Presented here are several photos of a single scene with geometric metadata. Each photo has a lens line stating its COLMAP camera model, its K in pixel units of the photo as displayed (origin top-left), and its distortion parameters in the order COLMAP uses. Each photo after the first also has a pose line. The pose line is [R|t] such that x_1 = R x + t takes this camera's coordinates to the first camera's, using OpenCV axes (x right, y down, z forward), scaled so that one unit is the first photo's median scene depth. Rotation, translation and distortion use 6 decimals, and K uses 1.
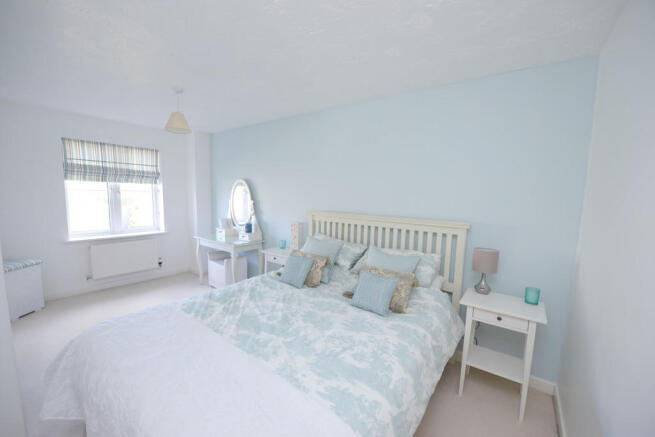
lens RADIAL K [[265.6, 0, 321.2], [0, 265.6, 223.6], [0, 0, 1]] dist [-0.012574, -0.000256]
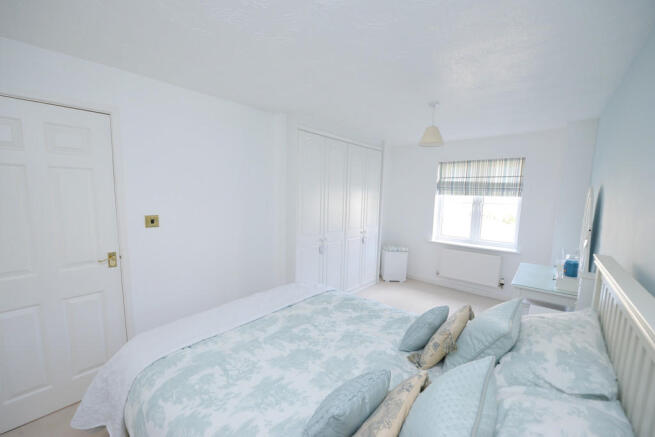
lens RADIAL K [[265.6, 0, 321.2], [0, 265.6, 223.6], [0, 0, 1]] dist [-0.012574, -0.000256]
pose [[-0.068981, 0.088422, -0.993692, 0.360566], [-0.133127, 0.986340, 0.097009, -0.070548], [0.988695, 0.138979, -0.056267, 0.492070]]
